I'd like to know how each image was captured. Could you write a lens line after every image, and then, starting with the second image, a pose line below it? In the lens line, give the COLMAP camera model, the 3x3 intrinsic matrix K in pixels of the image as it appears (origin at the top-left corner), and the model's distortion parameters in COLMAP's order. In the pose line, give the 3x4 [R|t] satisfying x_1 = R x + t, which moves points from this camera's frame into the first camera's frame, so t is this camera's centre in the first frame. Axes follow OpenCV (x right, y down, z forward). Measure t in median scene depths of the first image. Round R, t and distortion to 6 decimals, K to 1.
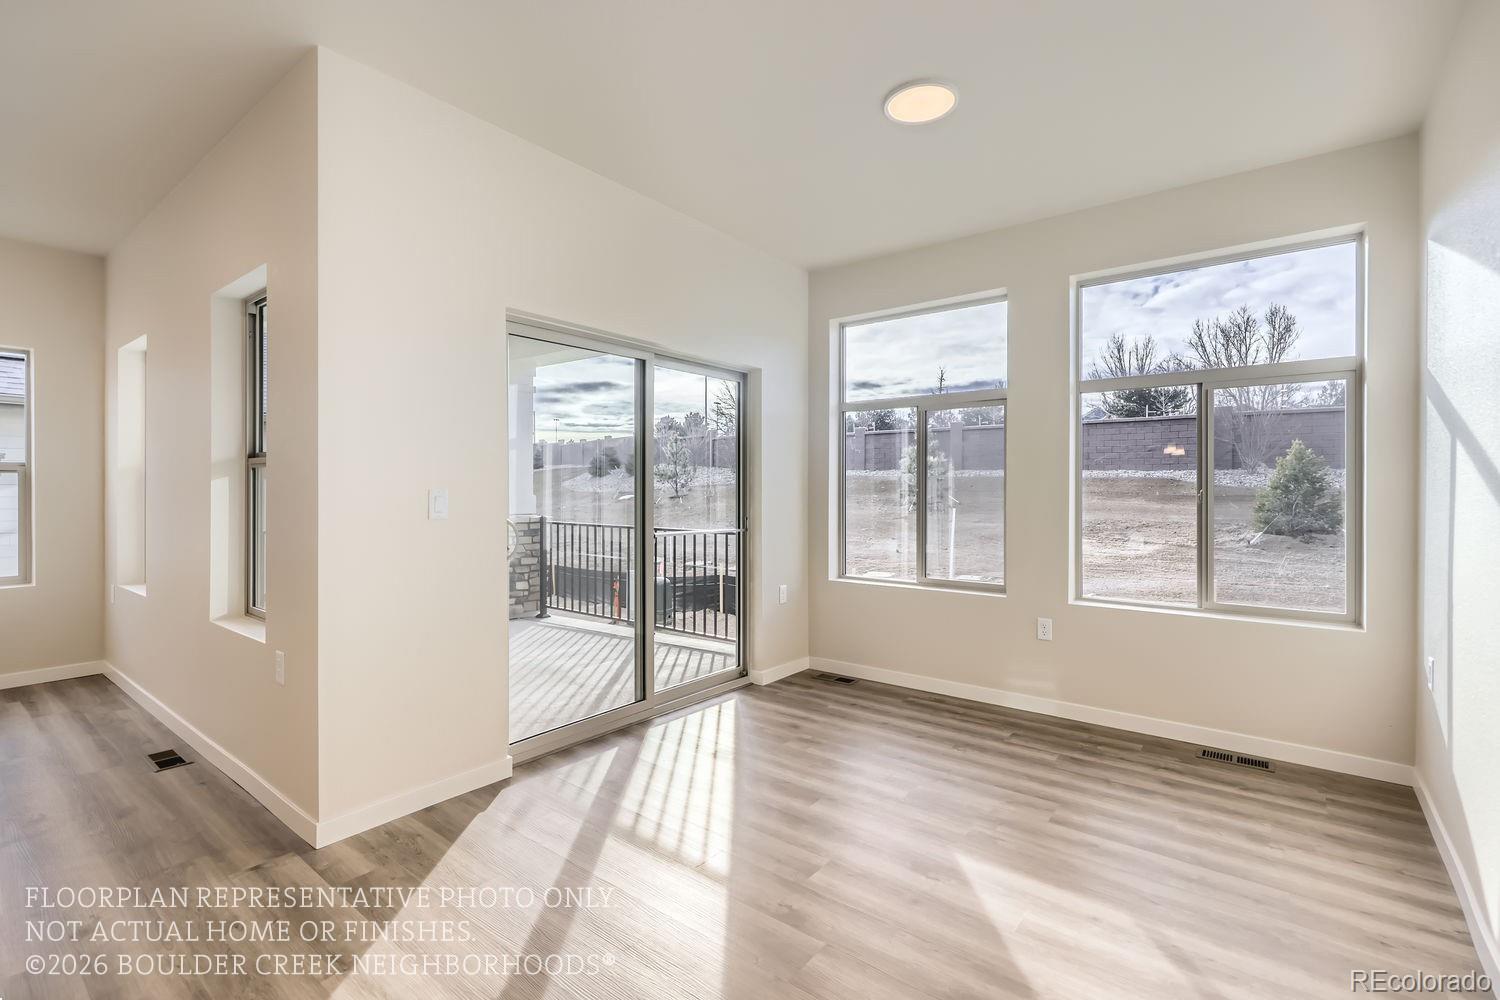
lens RADIAL K [[680.3, 0, 760.2], [0, 680.3, 494.9], [0, 0, 1]] dist [0.014123, -0.002836]
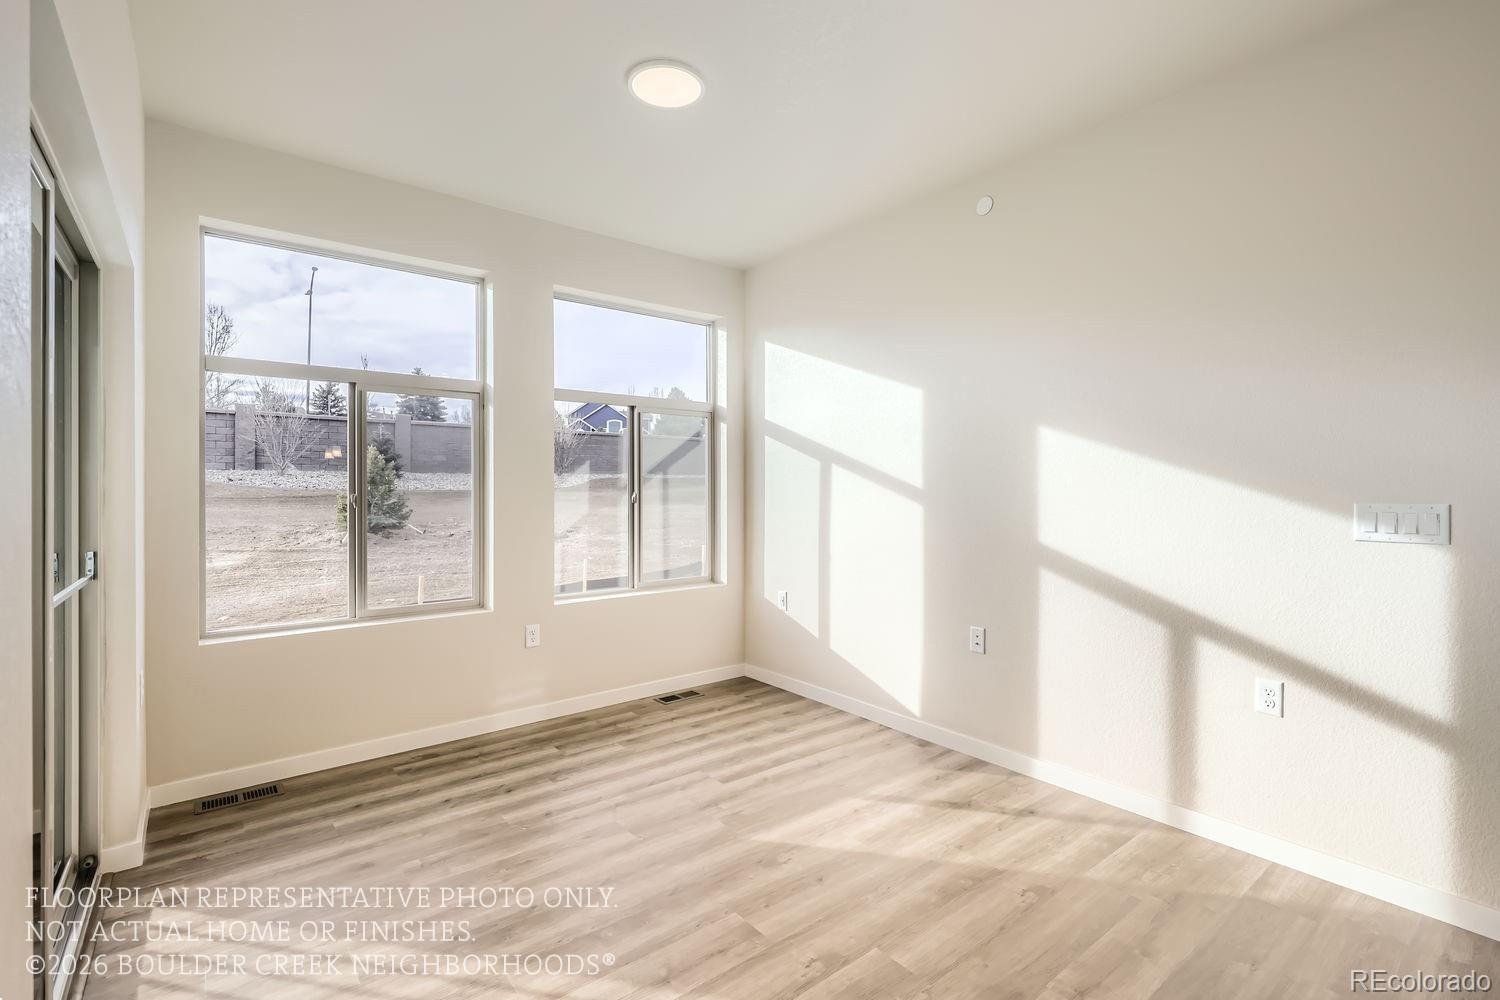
lens RADIAL K [[680.3, 0, 748.8], [0, 680.3, 489.2], [0, 0, 1]] dist [0.014123, -0.002836]
pose [[0.239164, -0.002288, 0.970977, -0.462722], [0.011272, 0.999936, -0.000421, -0.009371], [-0.970914, 0.011046, 0.239174, 0.467828]]
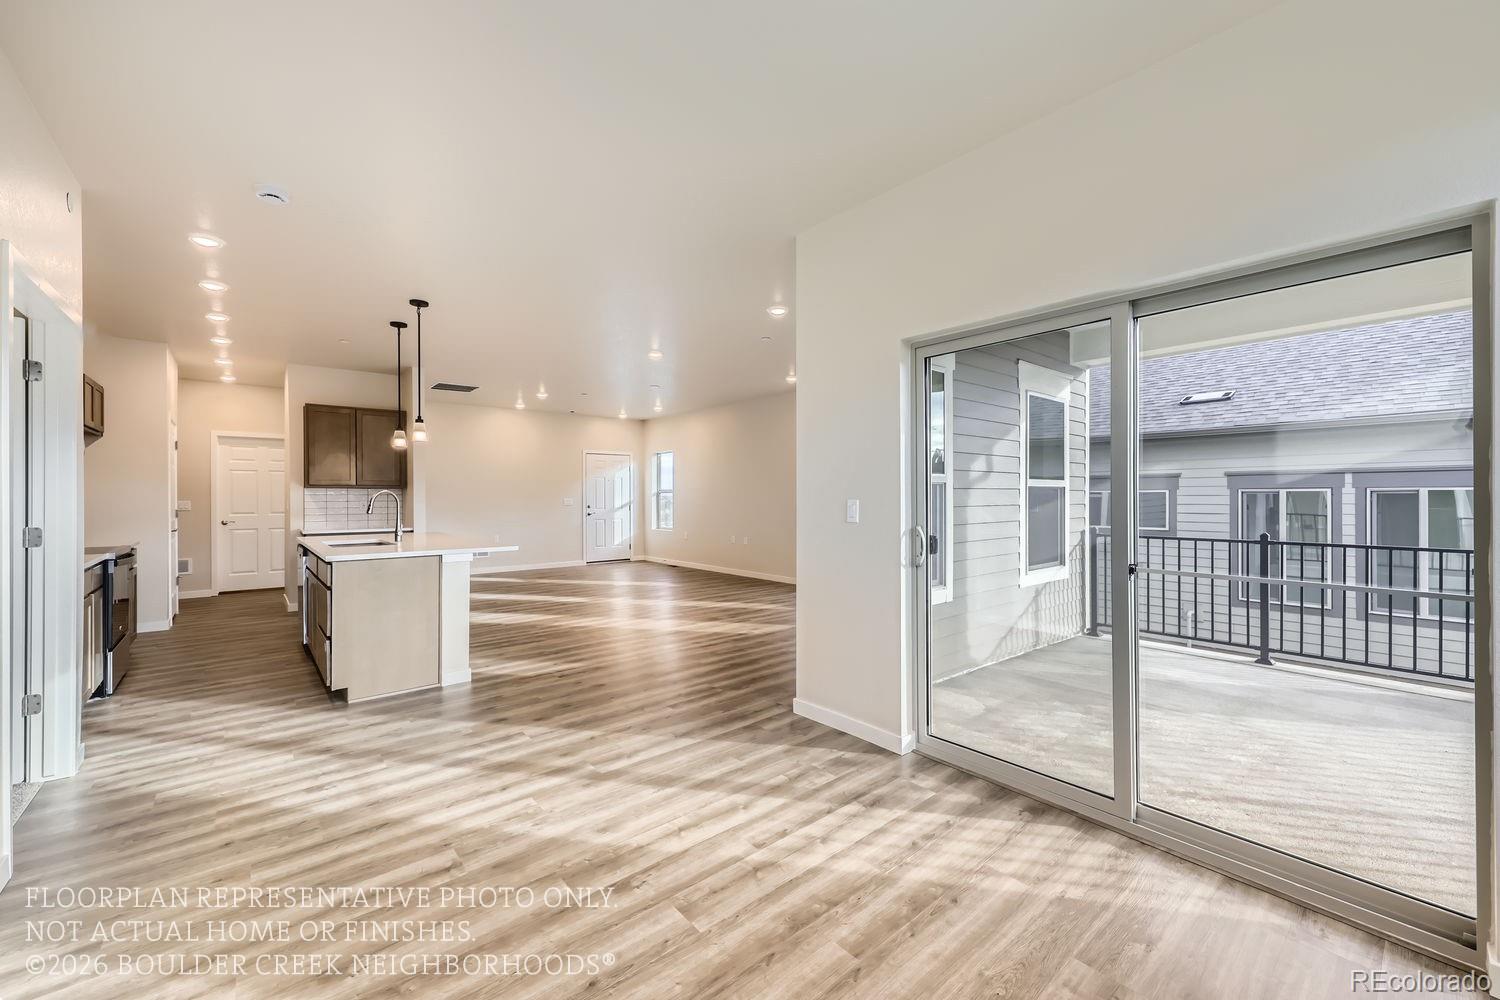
lens RADIAL K [[601.1, 0, 748.7], [0, 601.1, 502.8], [0, 0, 1]] dist [0.013781, -0.000198]
pose [[-0.209577, 0.008837, -0.977752, 0.510575], [-0.007359, 0.999917, 0.010615, -0.009795], [0.977765, 0.009420, -0.209494, 0.743587]]
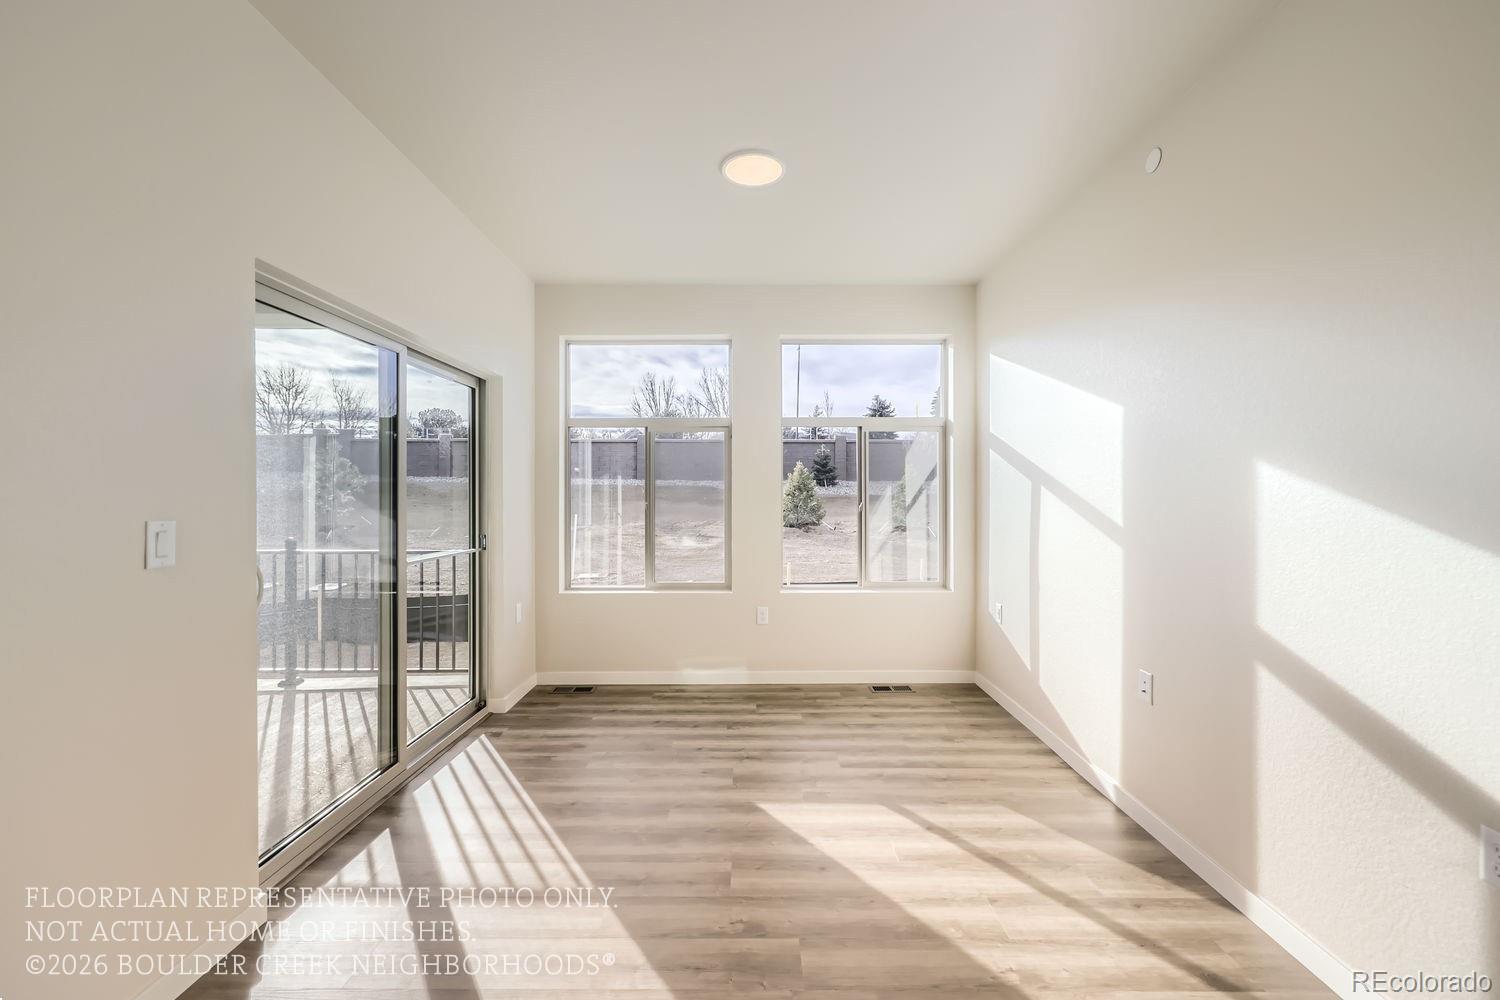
lens RADIAL K [[601.1, 0, 755.2], [0, 601.1, 496.9], [0, 0, 1]] dist [0.013781, -0.000198]
pose [[0.788134, -0.005727, 0.615477, -0.270054], [0.007665, 0.999970, -0.000510, -0.018585], [-0.615456, 0.005119, 0.788154, 0.145226]]
